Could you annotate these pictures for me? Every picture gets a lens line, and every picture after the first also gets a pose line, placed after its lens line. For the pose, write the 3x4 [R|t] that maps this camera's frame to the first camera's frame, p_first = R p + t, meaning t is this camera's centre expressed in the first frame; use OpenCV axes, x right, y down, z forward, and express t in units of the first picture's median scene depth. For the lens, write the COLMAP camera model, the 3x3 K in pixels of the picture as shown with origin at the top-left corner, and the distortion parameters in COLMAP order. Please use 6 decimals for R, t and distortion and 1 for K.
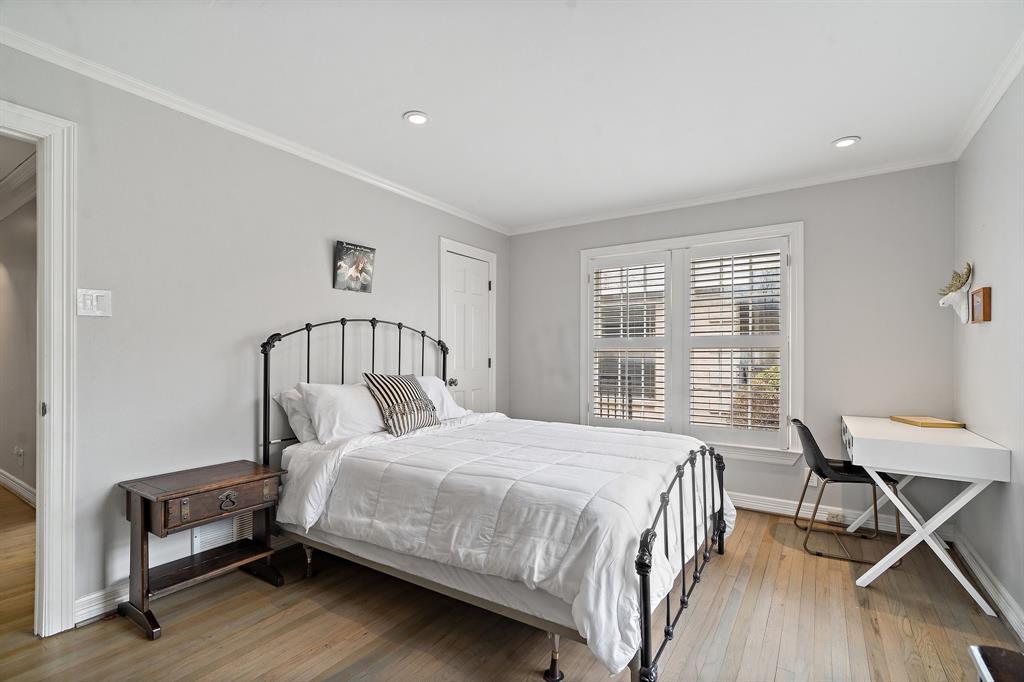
lens RADIAL K [[463.8, 0, 514.1], [0, 463.8, 348.9], [0, 0, 1]] dist [-0.015874, 0.004735]
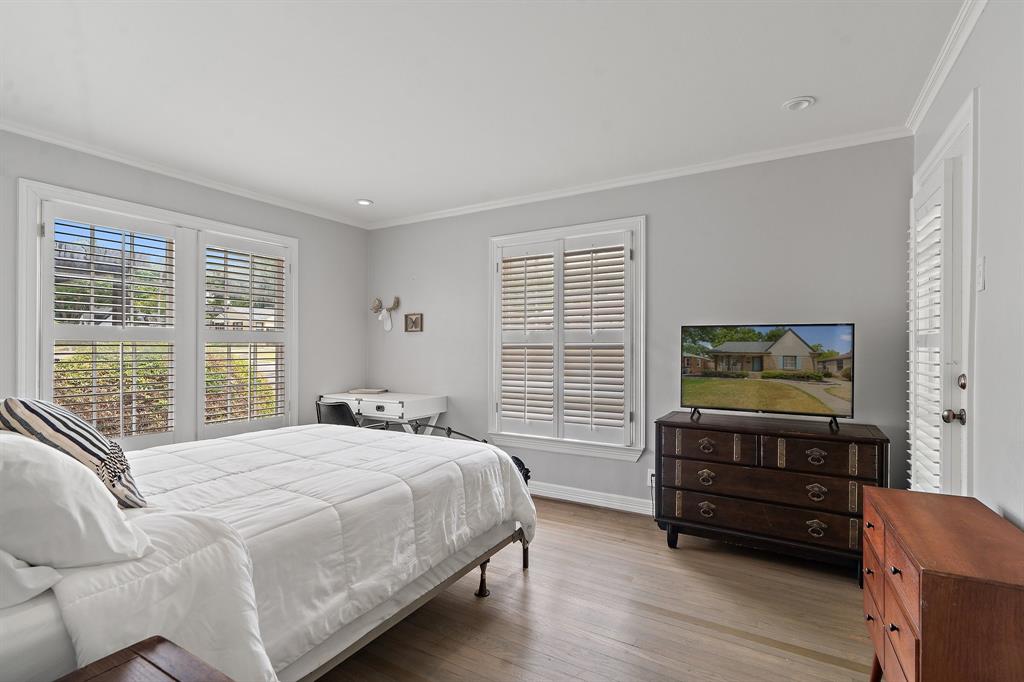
lens RADIAL K [[463.8, 0, 521.1], [0, 463.8, 341.8], [0, 0, 1]] dist [-0.015874, 0.004735]
pose [[-0.039625, 0.011857, 0.999144, -1.001588], [-0.016663, 0.999783, -0.012525, -0.001875], [-0.999076, -0.017145, -0.039419, 0.755843]]
